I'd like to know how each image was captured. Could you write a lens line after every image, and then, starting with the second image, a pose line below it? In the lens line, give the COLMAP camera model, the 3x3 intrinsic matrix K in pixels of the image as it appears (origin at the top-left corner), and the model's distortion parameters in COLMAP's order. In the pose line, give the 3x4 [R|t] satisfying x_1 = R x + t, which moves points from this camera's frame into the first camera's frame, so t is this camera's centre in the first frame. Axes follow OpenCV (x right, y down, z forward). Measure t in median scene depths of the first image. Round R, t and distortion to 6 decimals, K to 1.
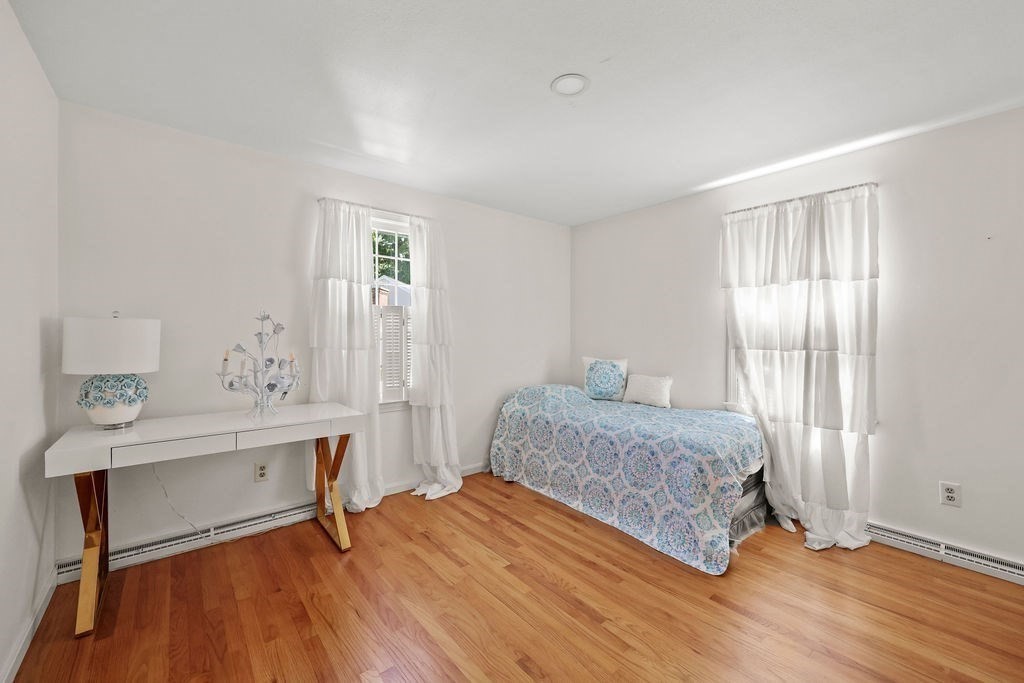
lens RADIAL K [[404.5, 0, 507.7], [0, 404.5, 338.5], [0, 0, 1]] dist [0.001690, 0.000533]
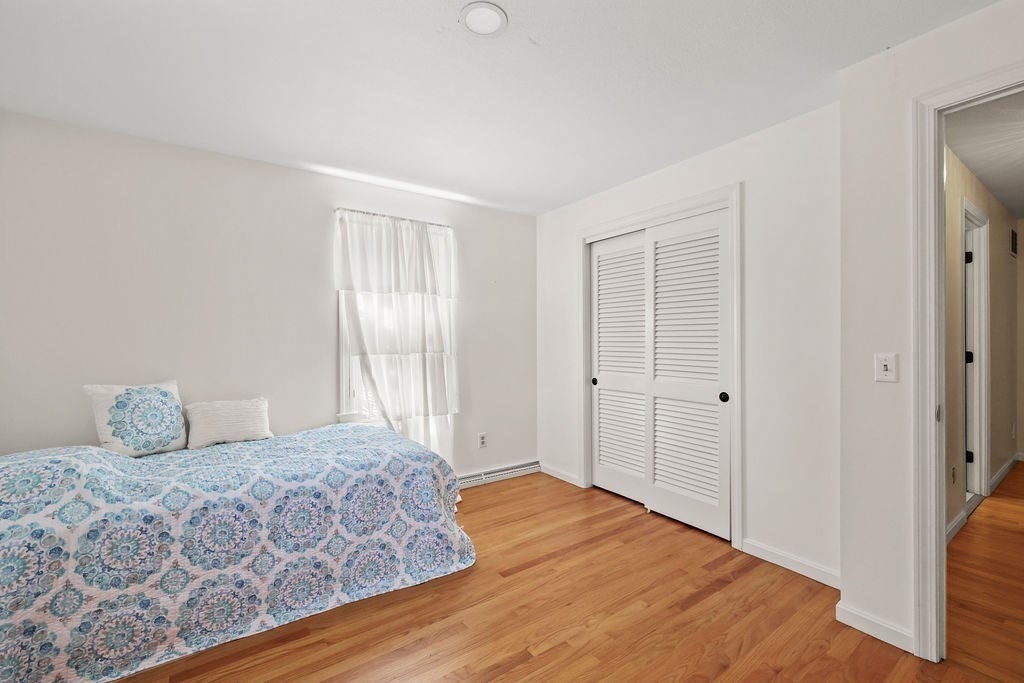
lens RADIAL K [[437.2, 0, 514.2], [0, 437.2, 341.0], [0, 0, 1]] dist [0.013352, -0.000512]
pose [[0.080249, -0.009920, 0.996725, -0.749645], [0.013503, 0.999870, 0.008864, -0.019582], [-0.996683, 0.012748, 0.080372, 0.937625]]
